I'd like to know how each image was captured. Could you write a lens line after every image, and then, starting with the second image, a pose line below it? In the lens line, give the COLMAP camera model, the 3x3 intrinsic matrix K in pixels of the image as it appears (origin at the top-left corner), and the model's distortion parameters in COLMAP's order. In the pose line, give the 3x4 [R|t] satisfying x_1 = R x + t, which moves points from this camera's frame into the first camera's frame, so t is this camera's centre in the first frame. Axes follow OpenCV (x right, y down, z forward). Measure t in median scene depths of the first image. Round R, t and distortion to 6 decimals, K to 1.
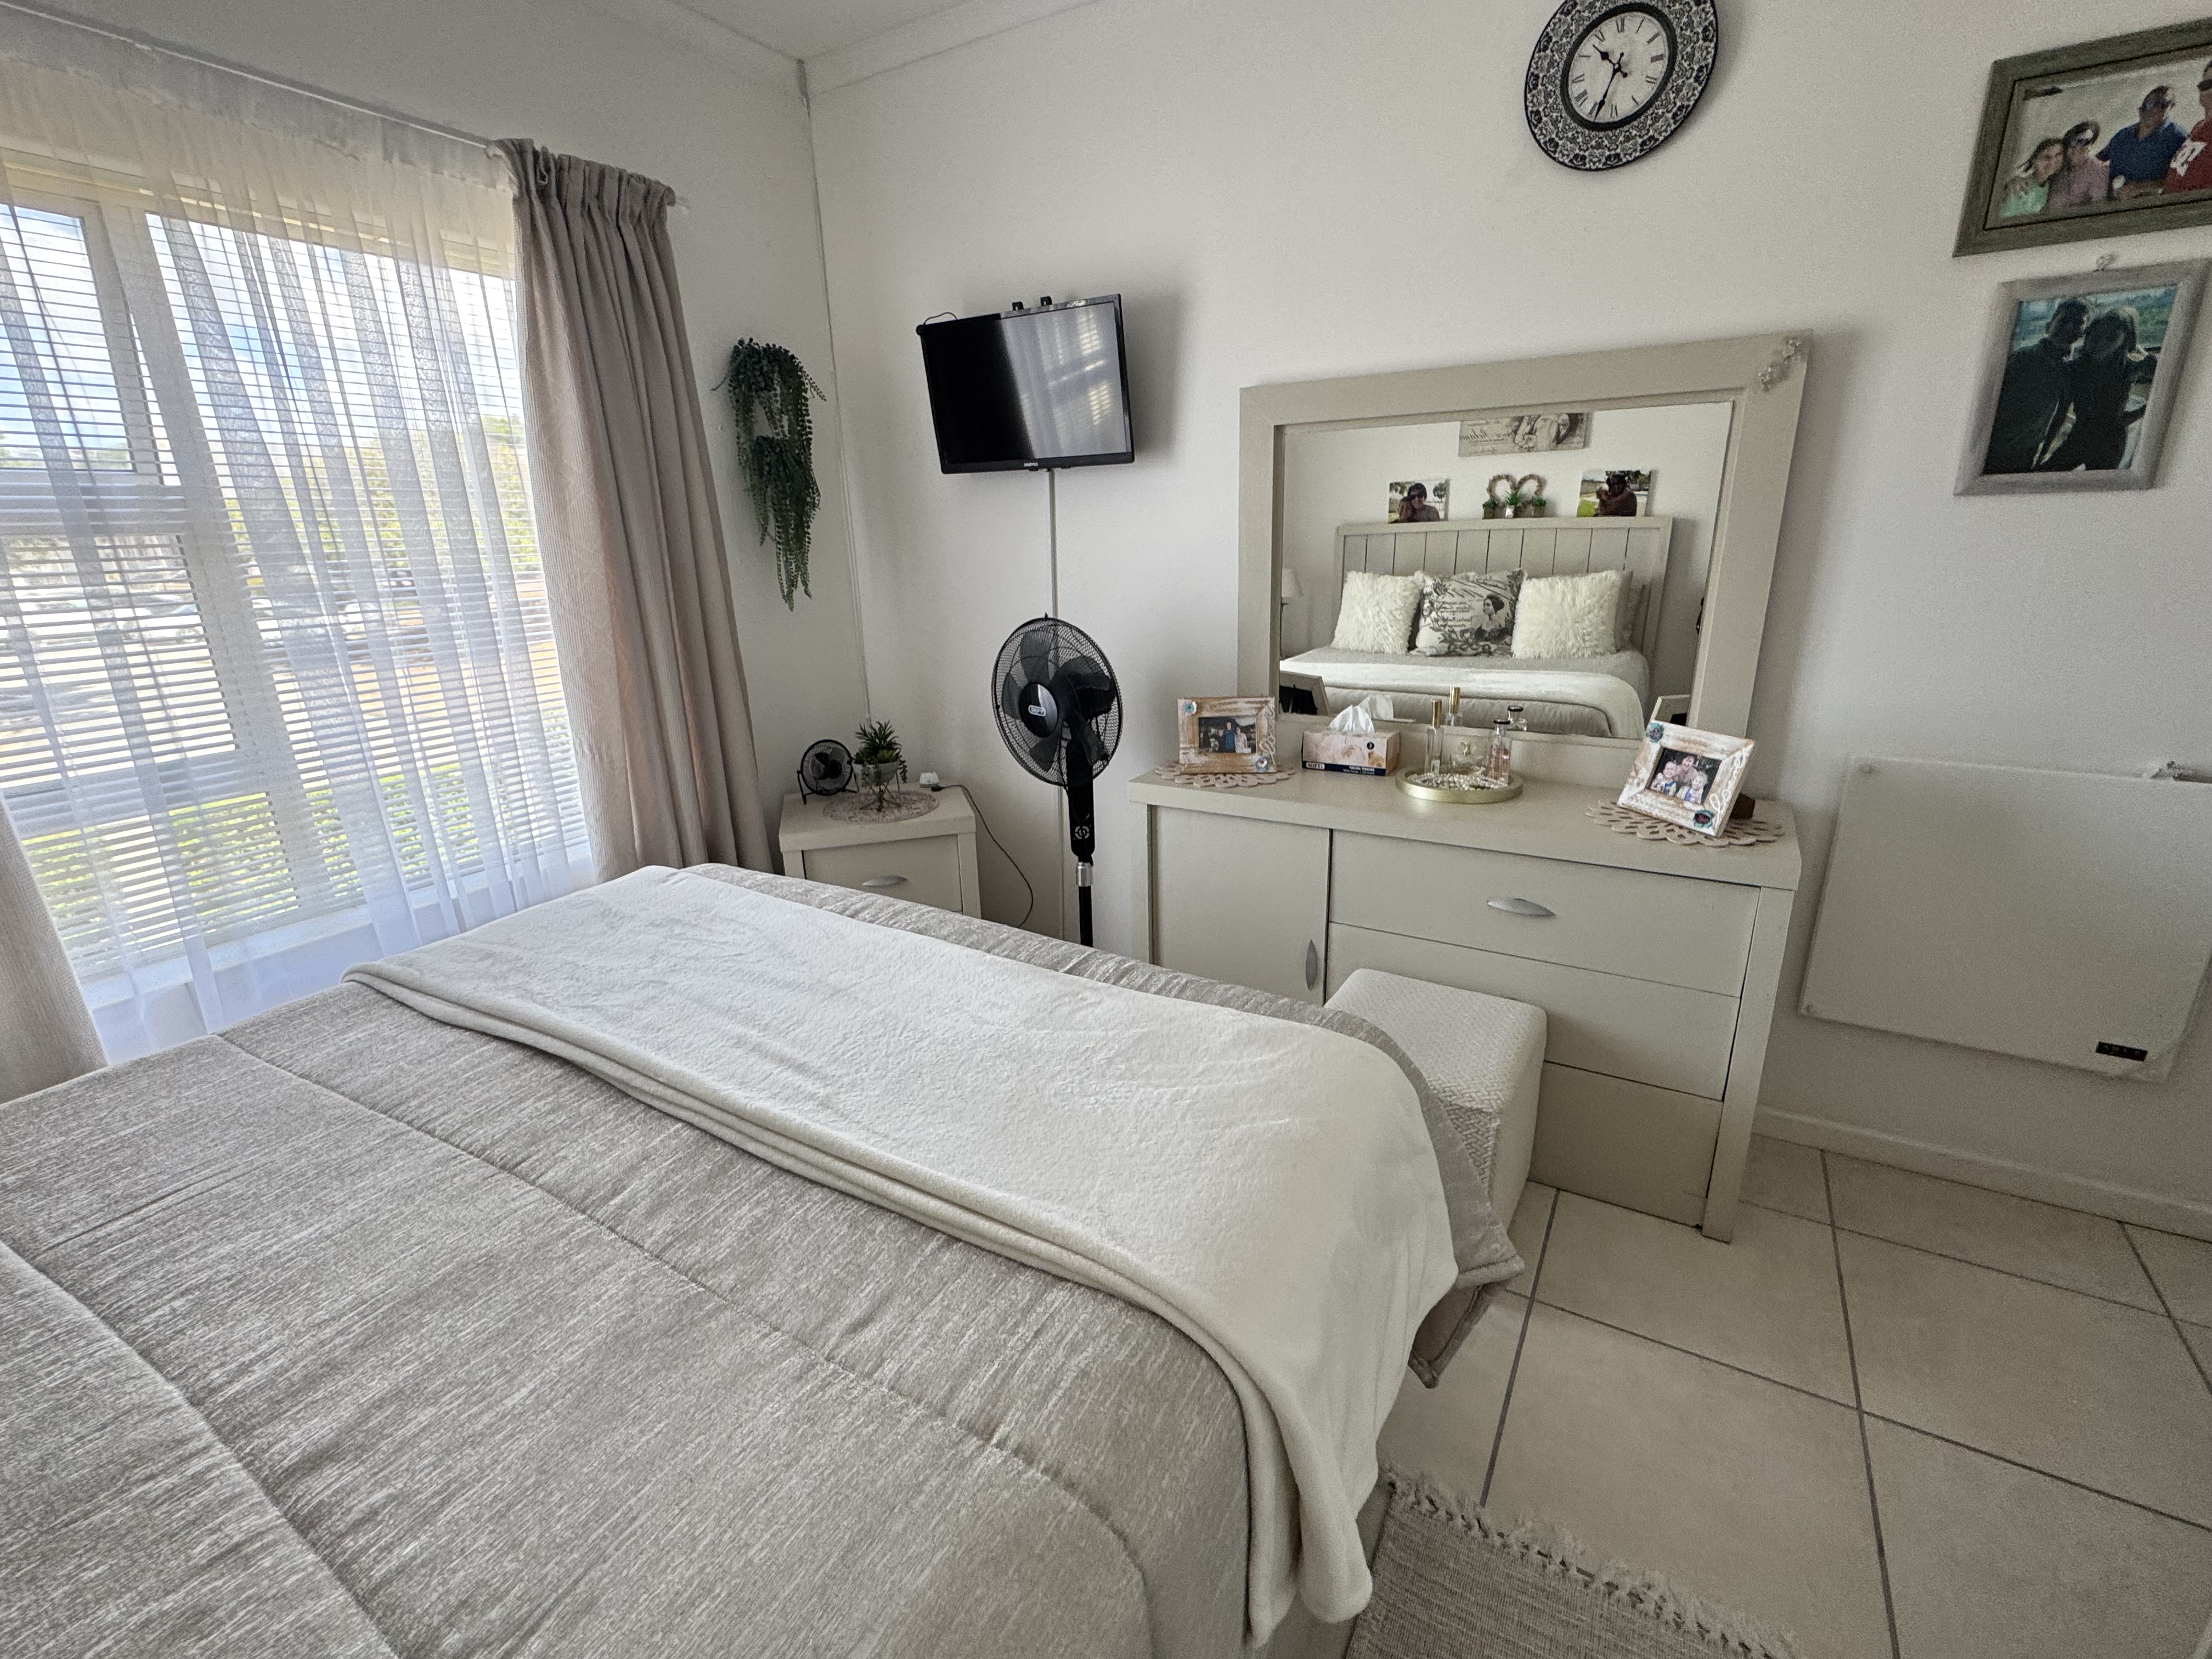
lens RADIAL K [[991.1, 0, 1104.9], [0, 991.1, 831.4], [0, 0, 1]] dist [-0.004602, 0.002464]
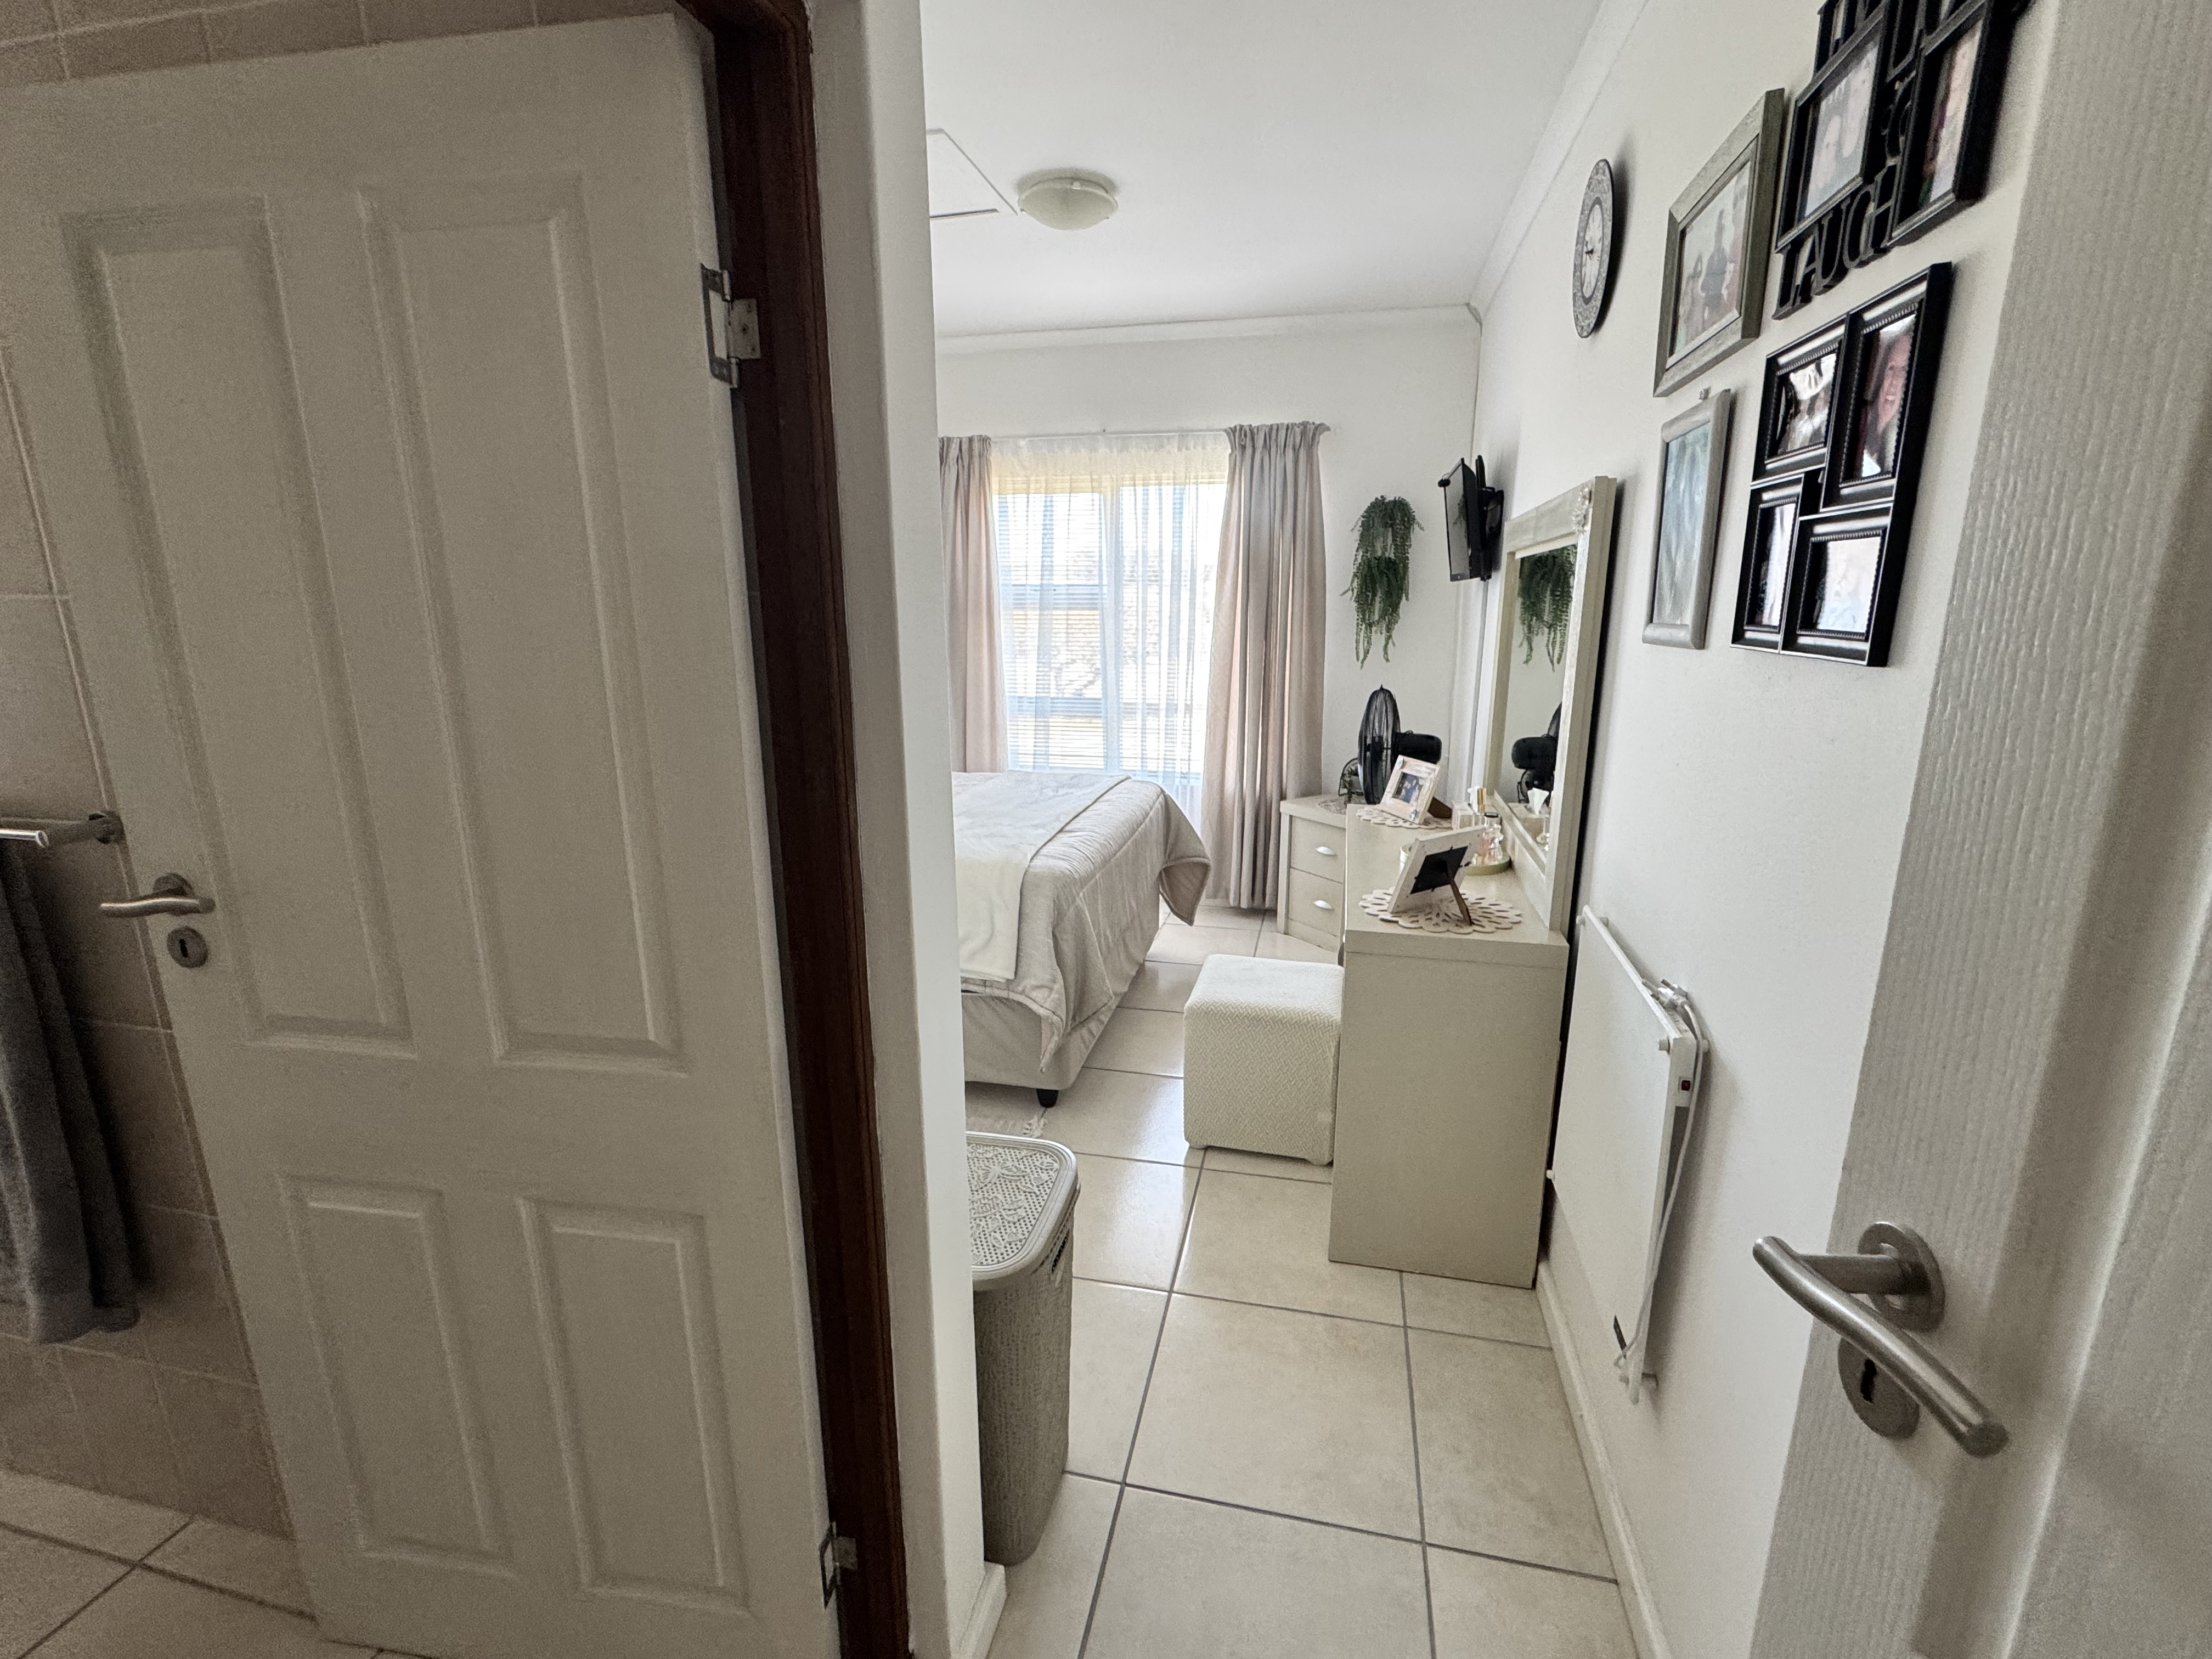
lens RADIAL K [[991.1, 0, 1105.4], [0, 991.1, 840.0], [0, 0, 1]] dist [-0.004602, 0.002464]
pose [[0.299160, 0.249967, -0.920880, 1.221147], [-0.290941, 0.943019, 0.161461, -0.127418], [0.908767, 0.219619, 0.354839, 0.193933]]
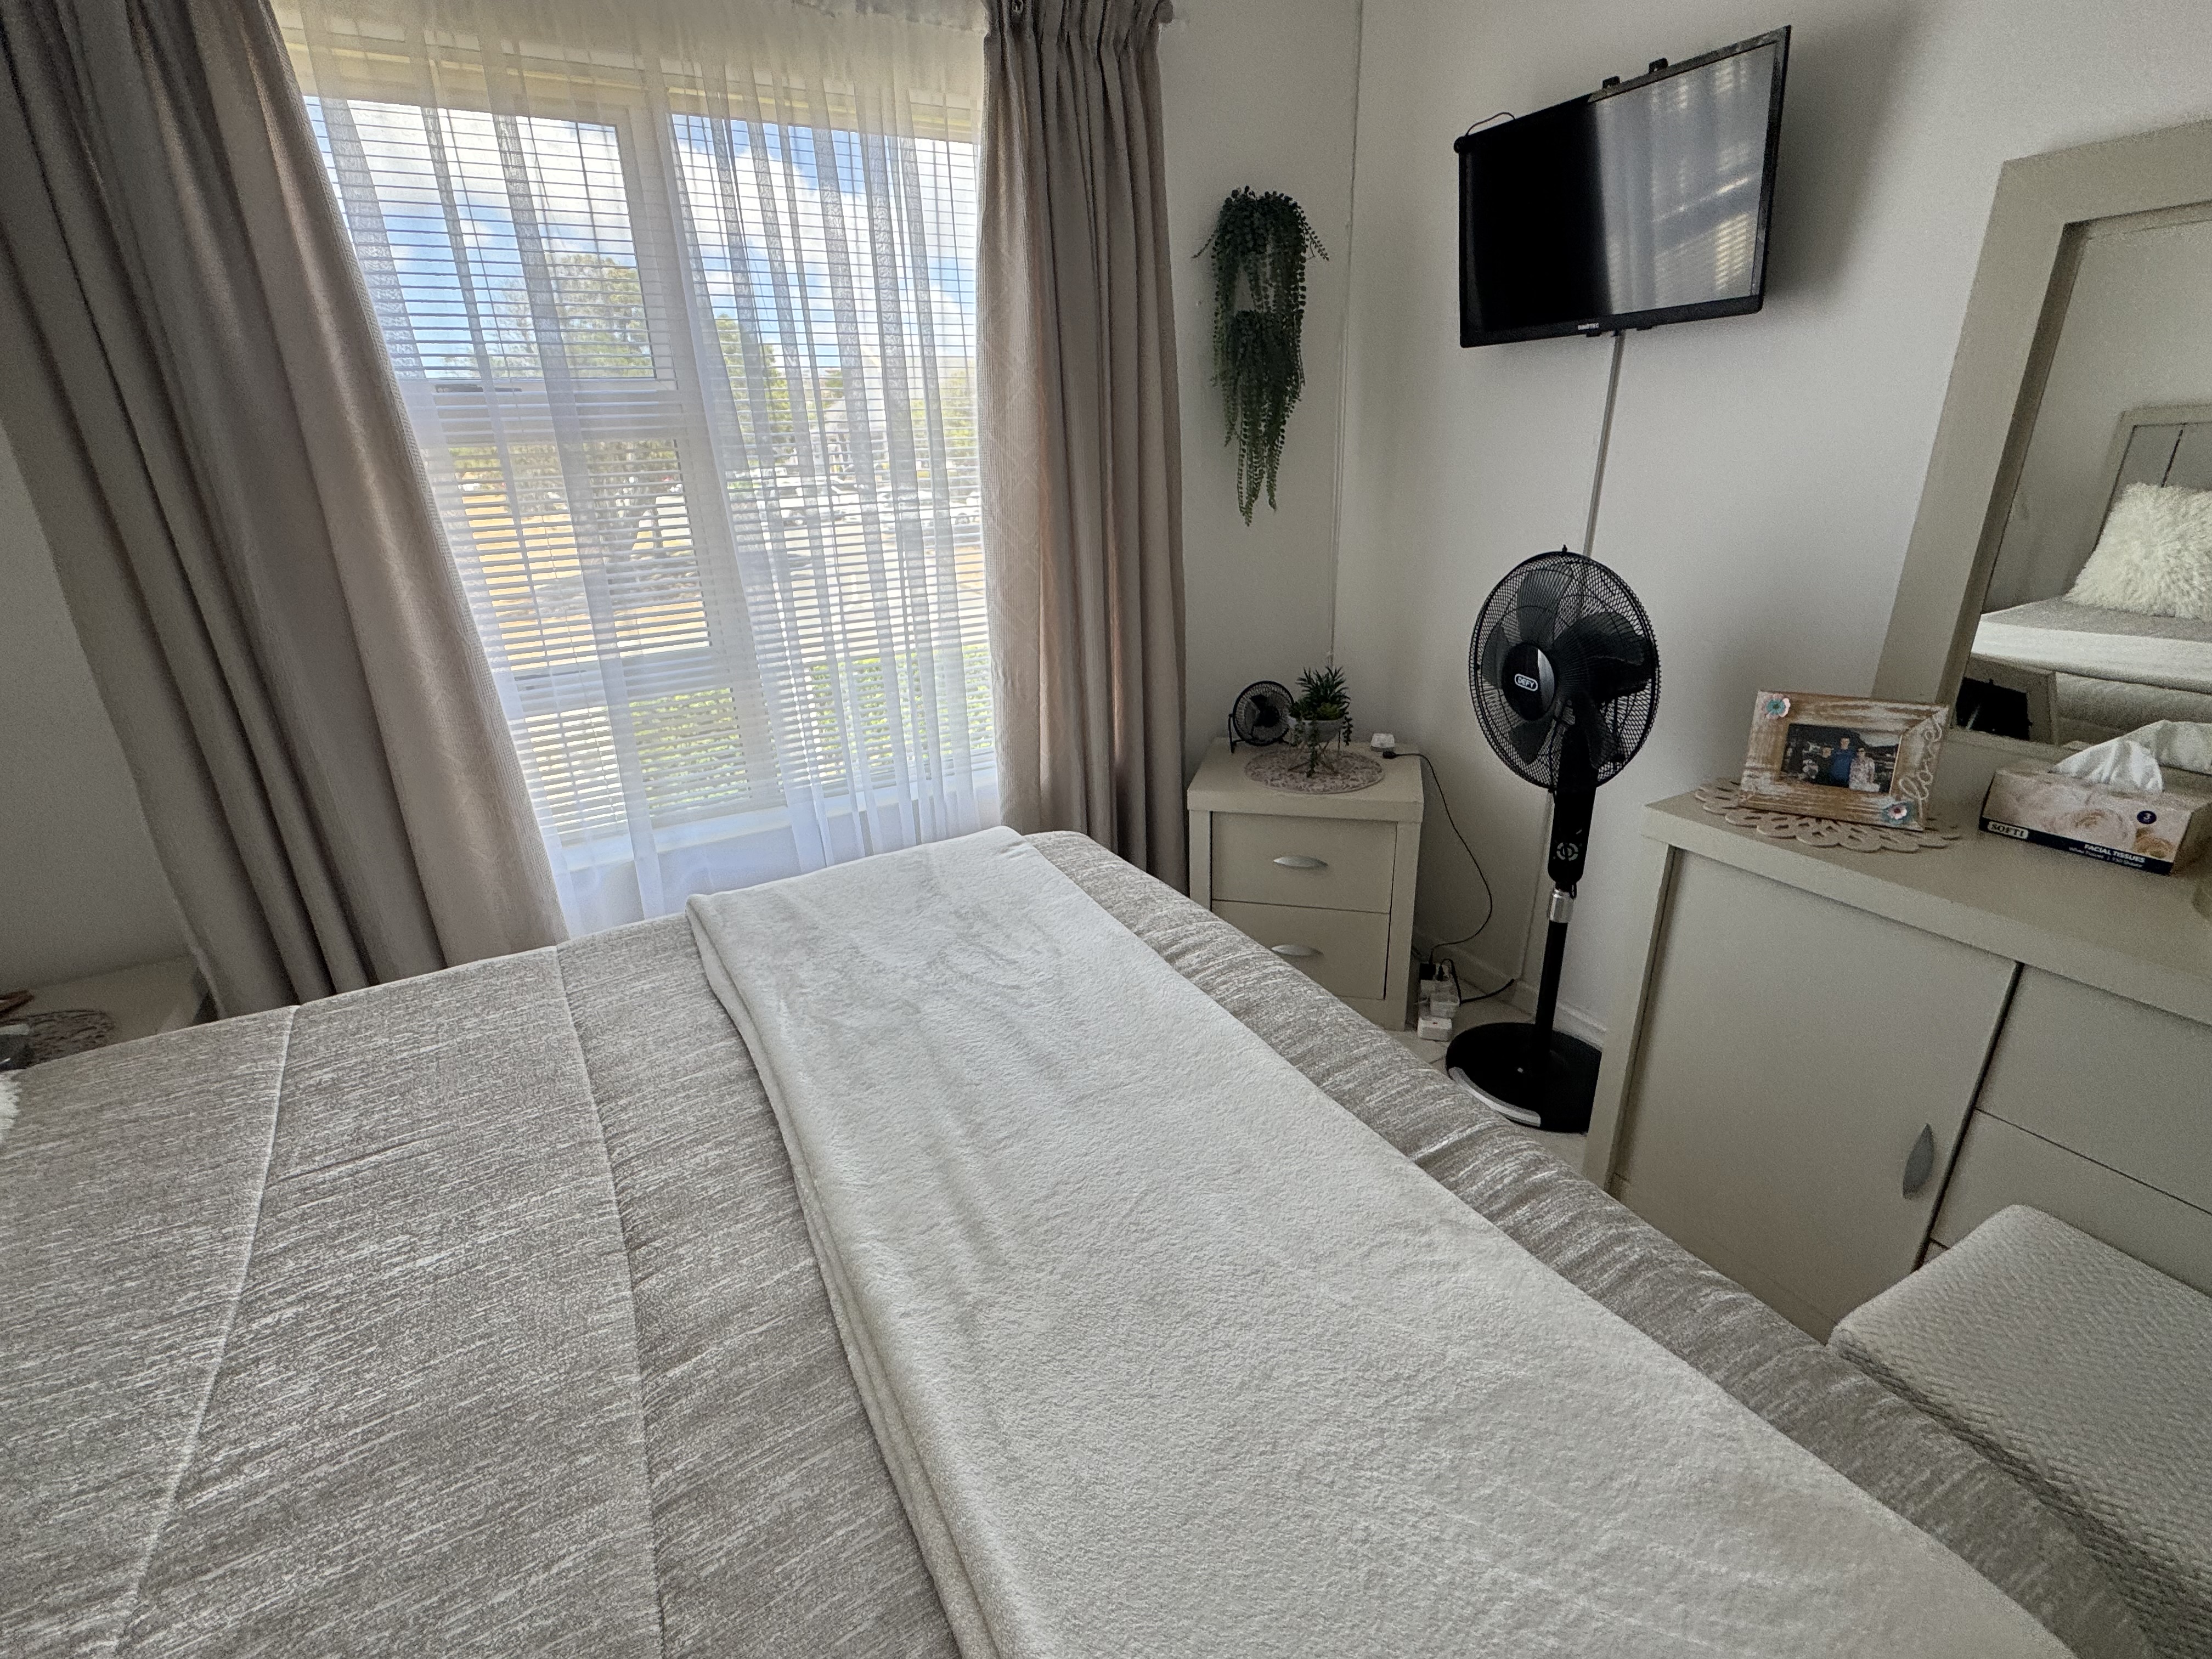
lens RADIAL K [[991.1, 0, 1101.0], [0, 991.1, 825.3], [0, 0, 1]] dist [-0.004602, 0.002464]
pose [[0.863628, 0.178908, -0.471316, 0.023335], [-0.136192, 0.982946, 0.123564, -0.069407], [0.485385, -0.042524, 0.873266, 0.225607]]
